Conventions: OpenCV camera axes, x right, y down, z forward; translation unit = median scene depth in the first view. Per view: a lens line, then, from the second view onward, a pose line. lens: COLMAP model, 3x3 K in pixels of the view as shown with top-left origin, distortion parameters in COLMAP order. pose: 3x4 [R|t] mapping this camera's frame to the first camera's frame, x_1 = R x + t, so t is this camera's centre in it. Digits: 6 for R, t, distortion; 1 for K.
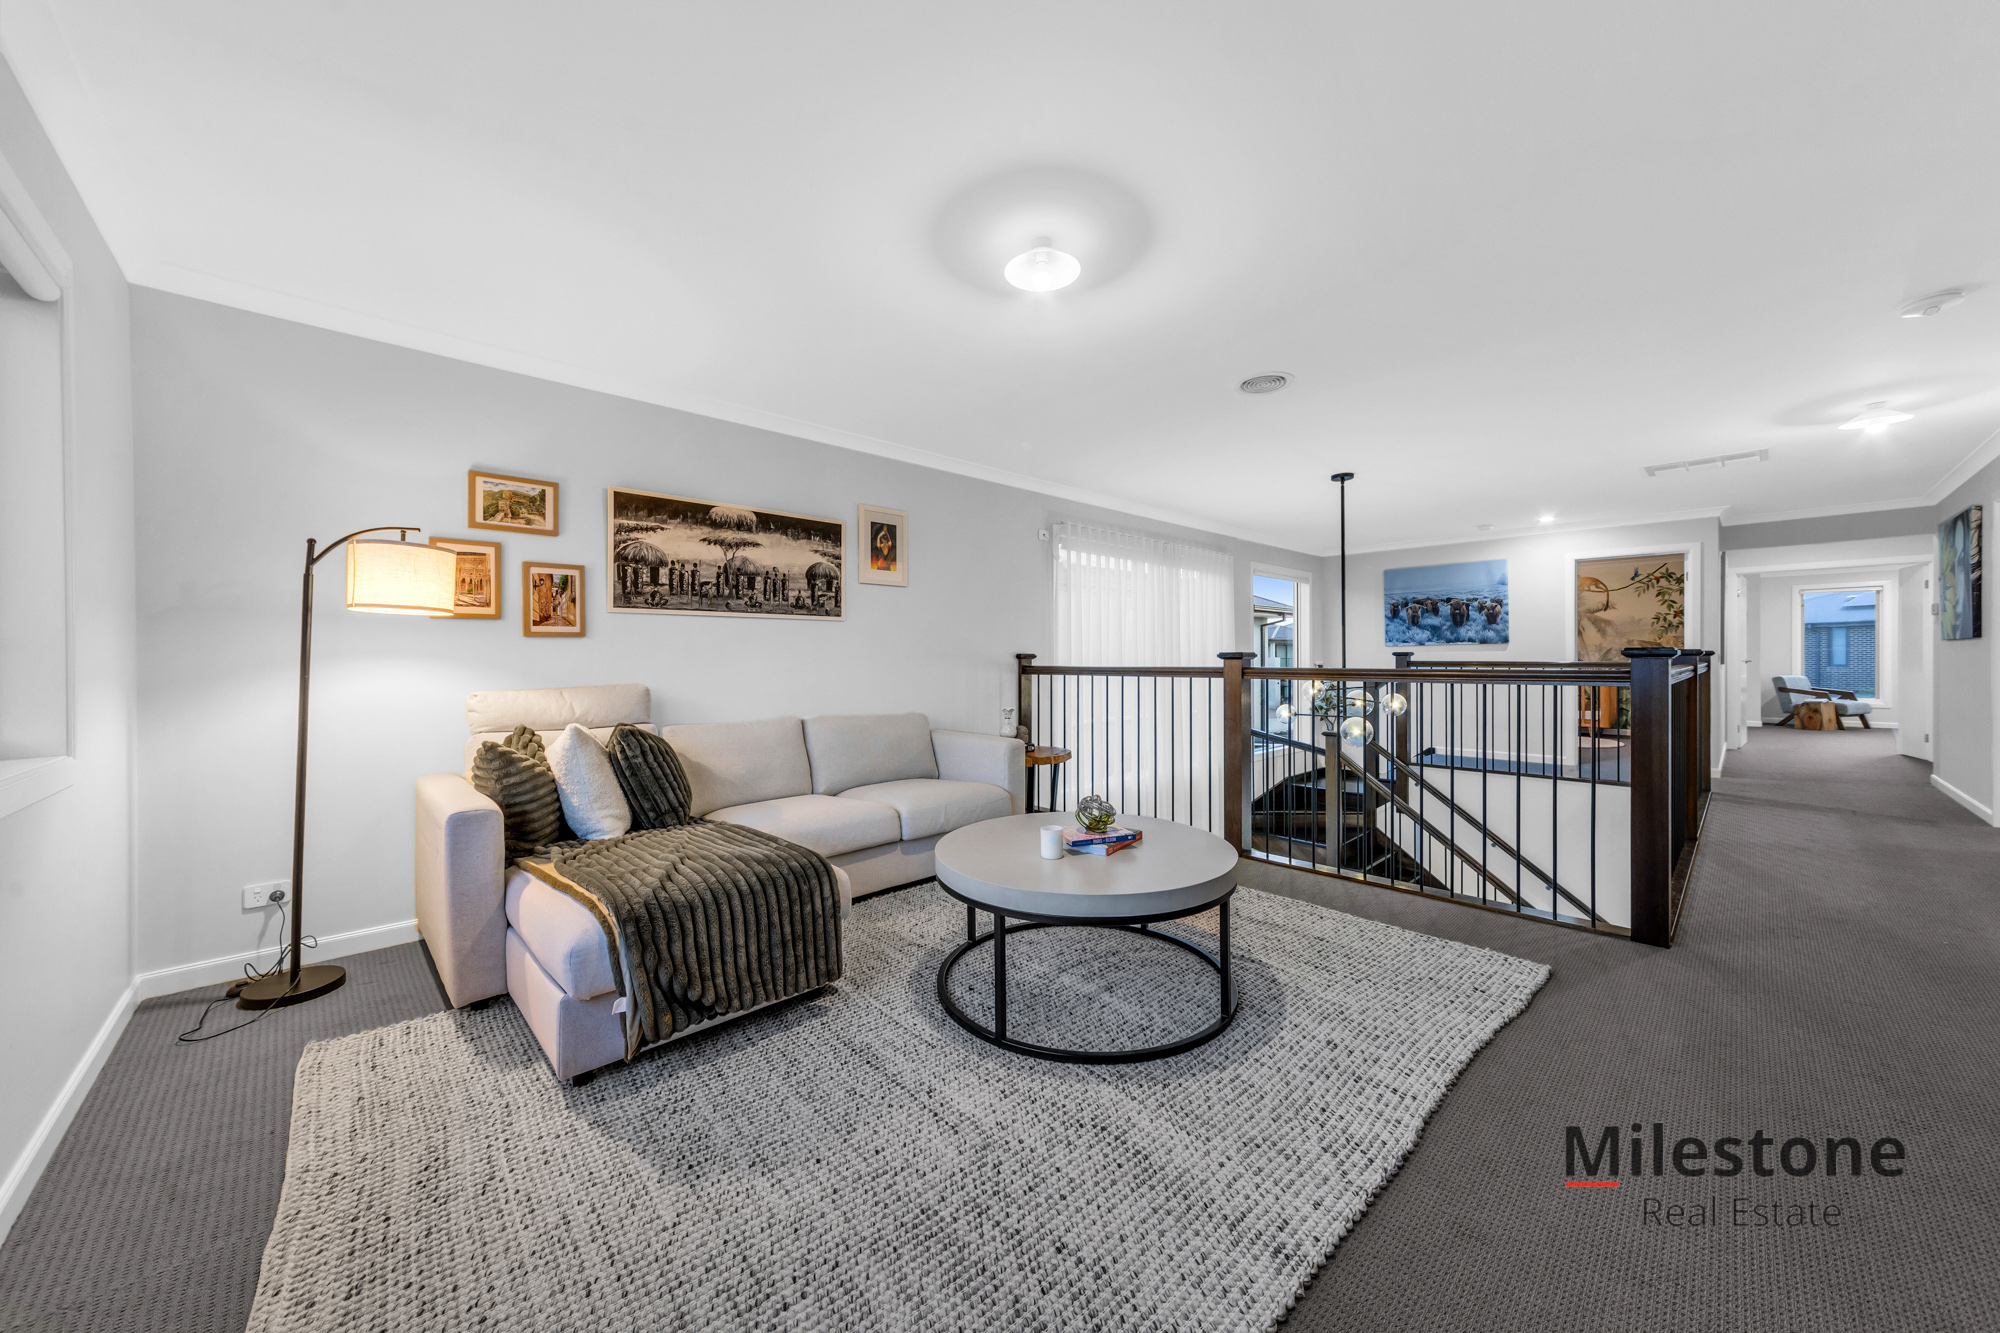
lens RADIAL K [[709.6, 0, 1003.3], [0, 709.6, 663.7], [0, 0, 1]] dist [0.001919, 0.000896]
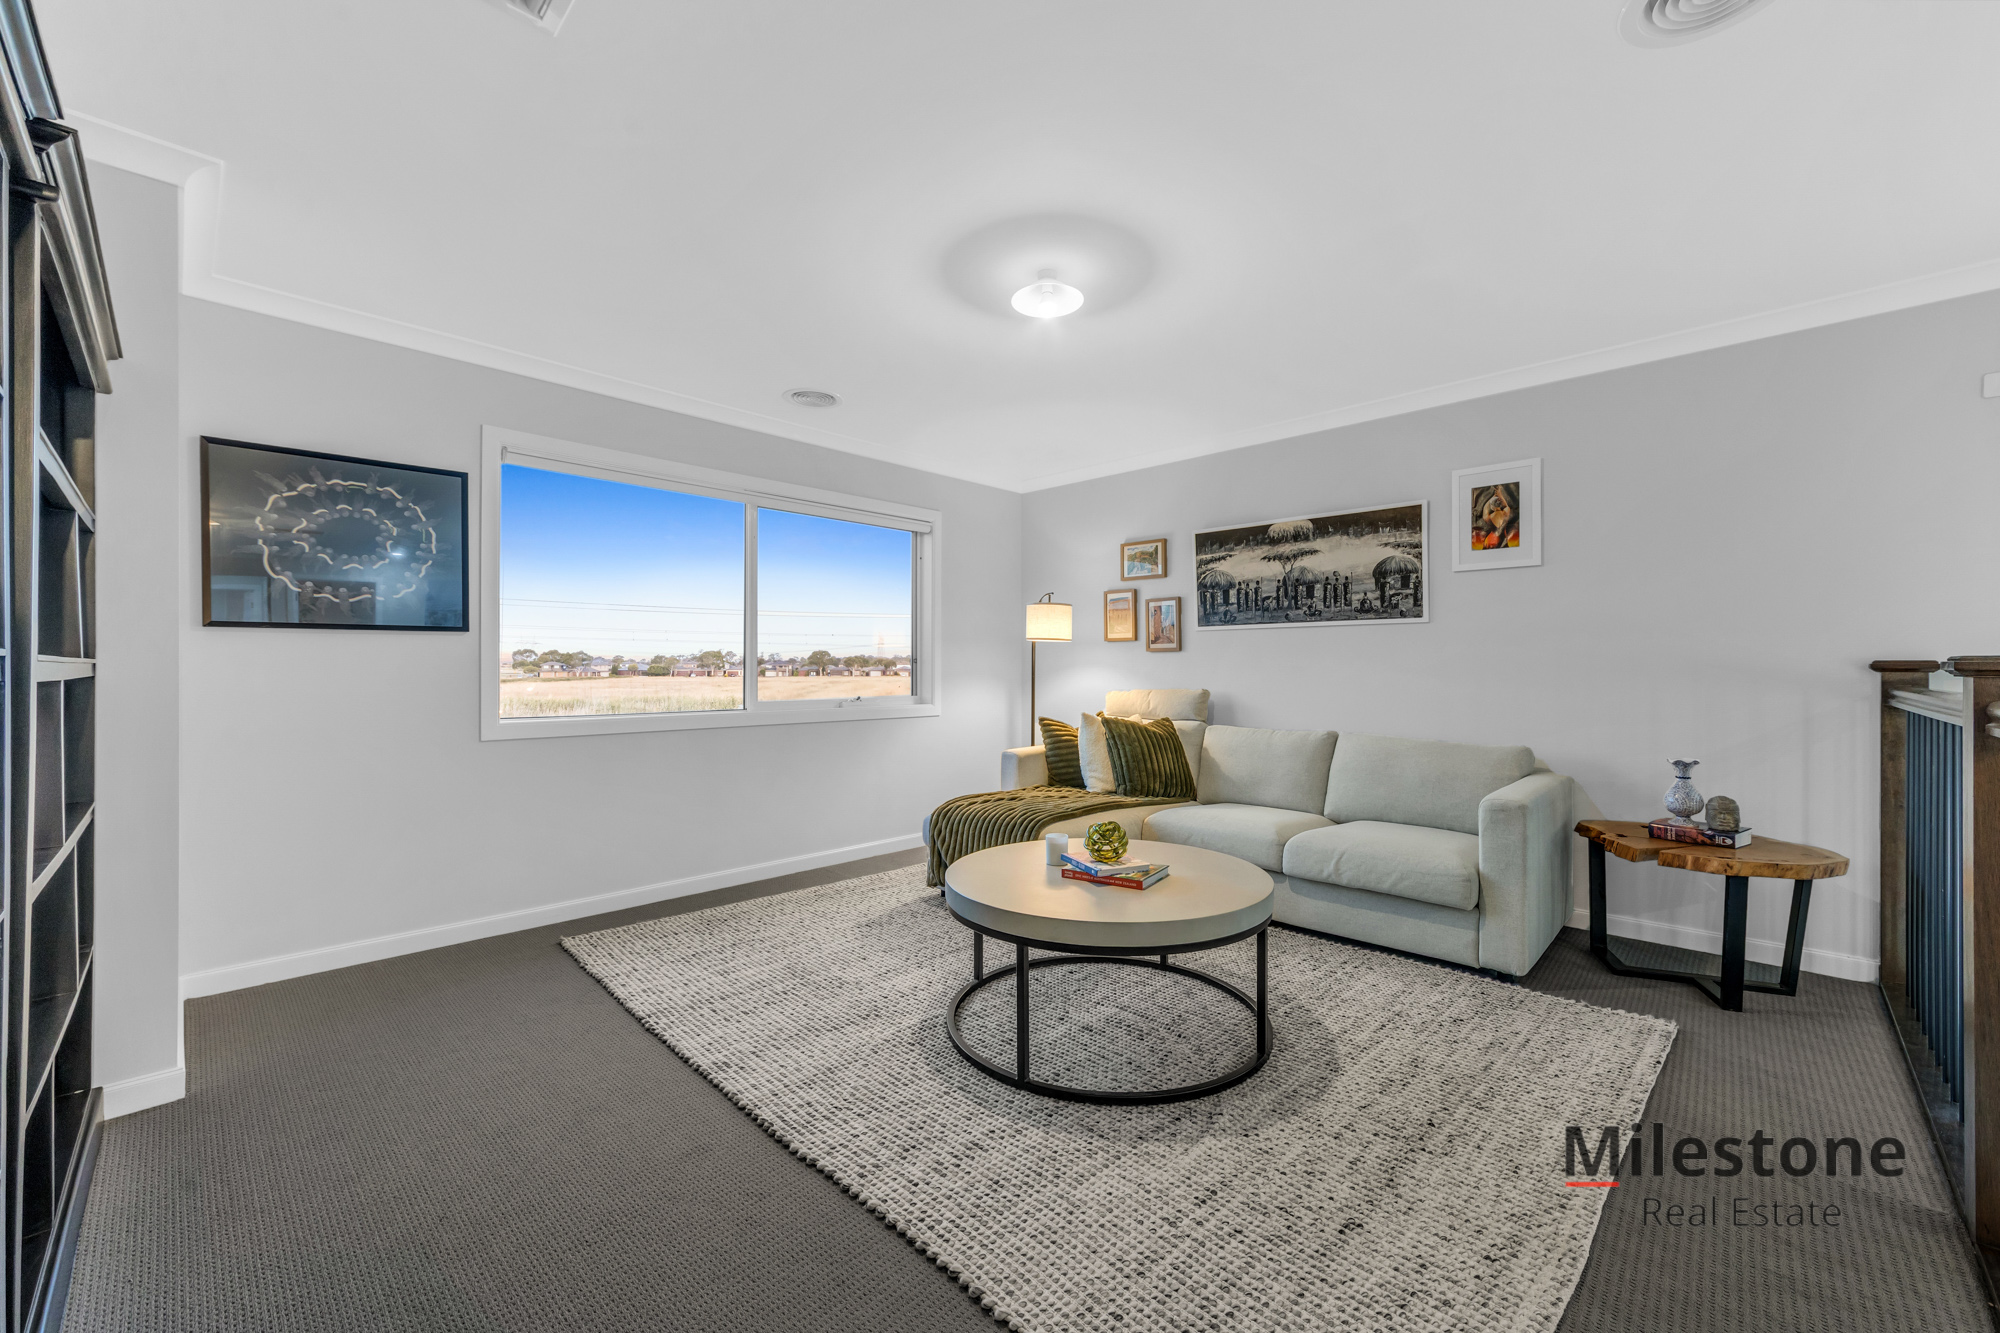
lens RADIAL K [[778.5, 0, 1000.7], [0, 778.5, 667.6], [0, 0, 1]] dist [-0.004520, 0.001259]
pose [[0.045339, 0.005143, -0.998958, 0.734441], [-0.006553, 0.999967, 0.004851, -0.010200], [0.998950, 0.006326, 0.045371, 0.535134]]
